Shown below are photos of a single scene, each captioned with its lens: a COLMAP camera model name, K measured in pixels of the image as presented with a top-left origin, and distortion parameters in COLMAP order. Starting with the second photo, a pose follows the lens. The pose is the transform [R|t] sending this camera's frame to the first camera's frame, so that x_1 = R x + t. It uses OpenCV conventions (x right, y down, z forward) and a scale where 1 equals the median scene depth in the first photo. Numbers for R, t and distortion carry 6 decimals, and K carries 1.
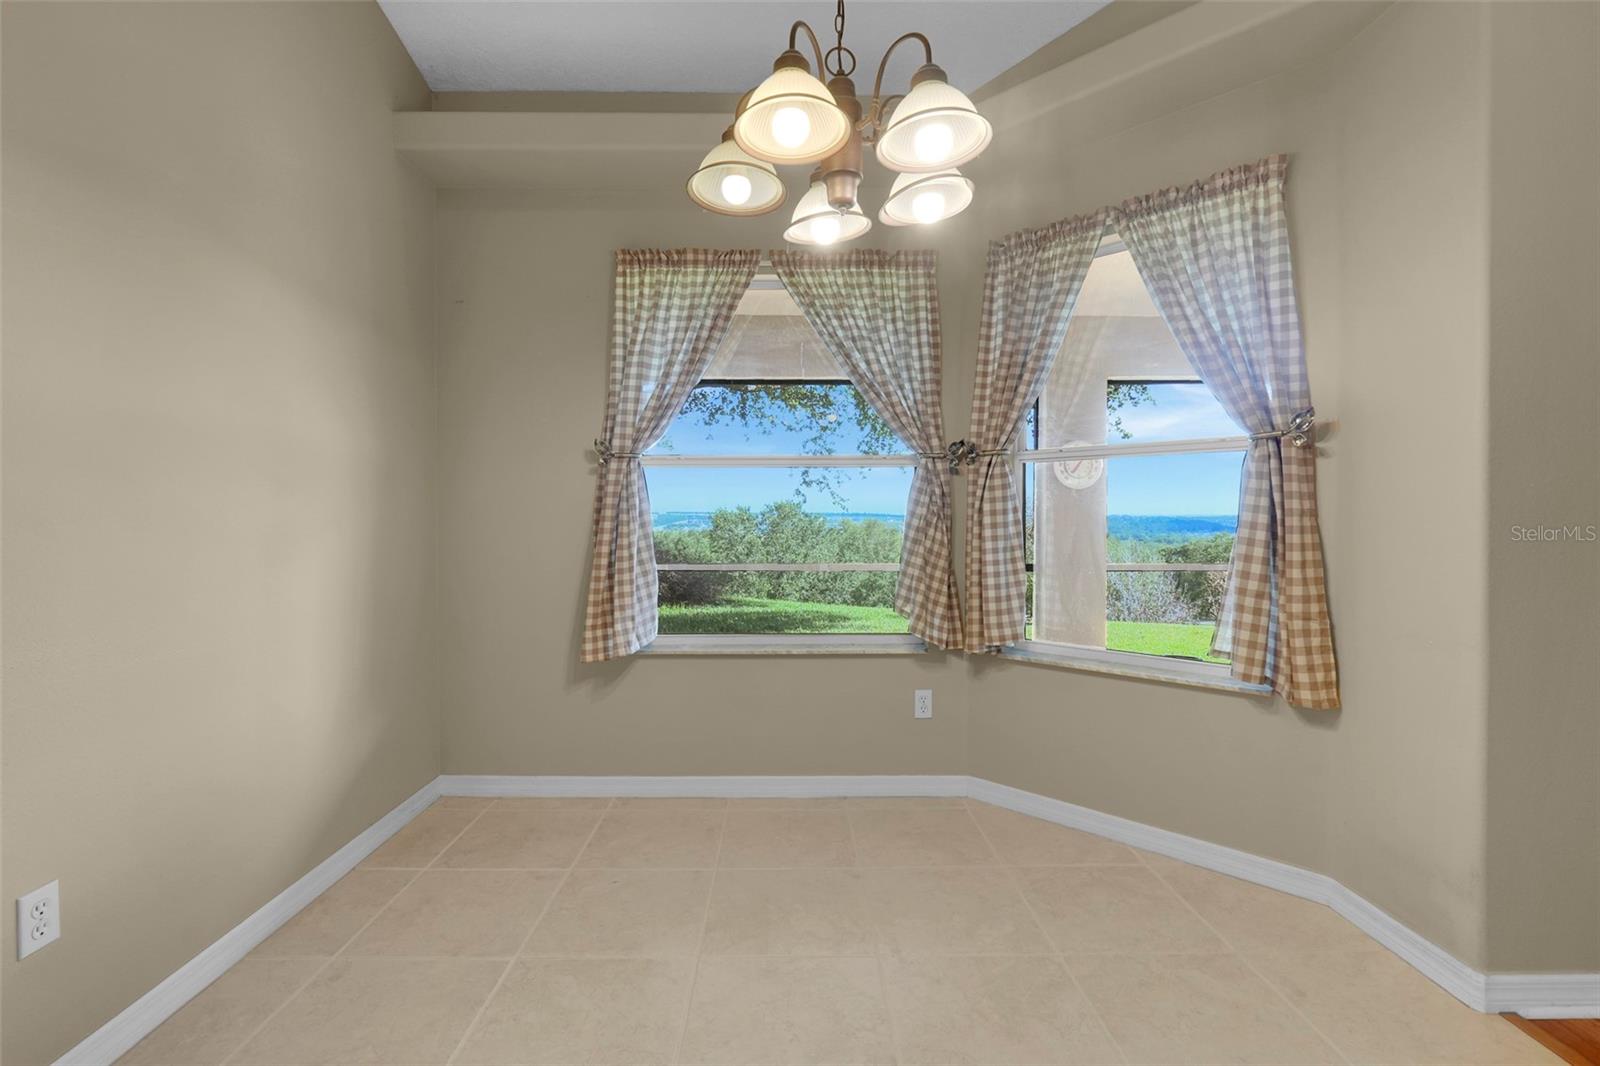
lens RADIAL K [[719.0, 0, 804.2], [0, 719.0, 529.5], [0, 0, 1]] dist [-0.004354, 0.001270]
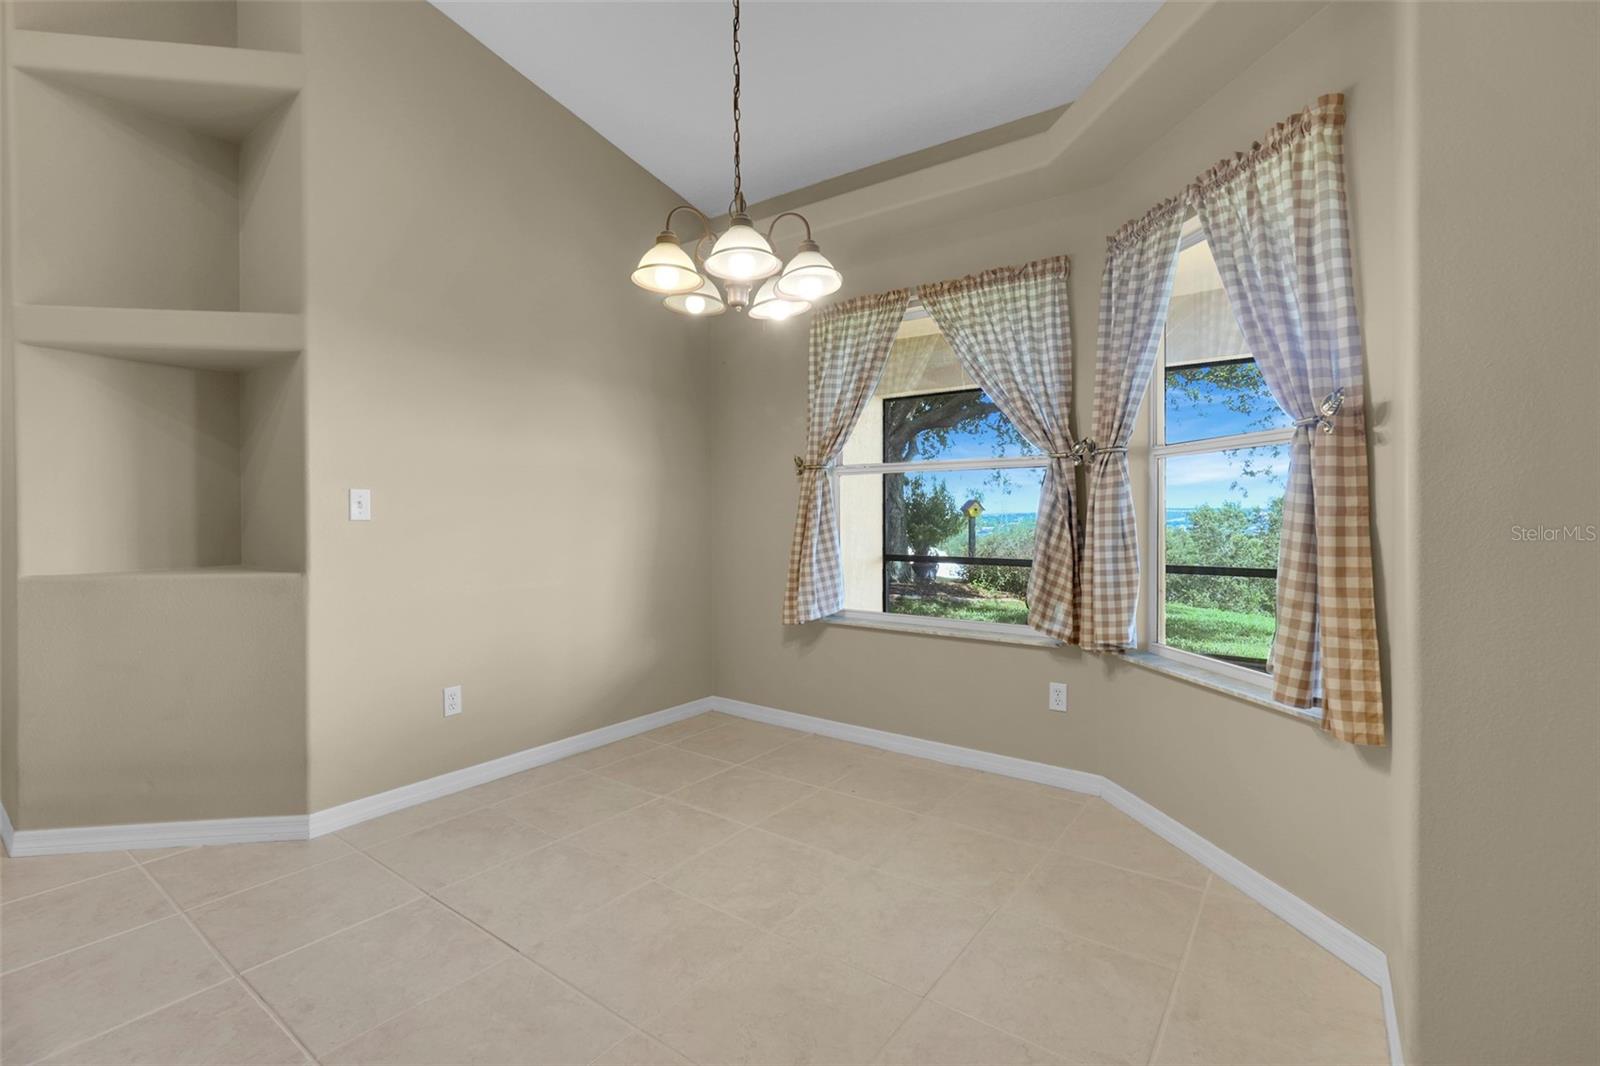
lens RADIAL K [[719.0, 0, 788.3], [0, 719.0, 526.4], [0, 0, 1]] dist [-0.004354, 0.001270]
pose [[0.796175, 0.010997, -0.604967, 0.496166], [-0.010518, 0.999935, 0.004334, -0.001496], [0.604975, 0.002912, 0.796239, -0.053837]]
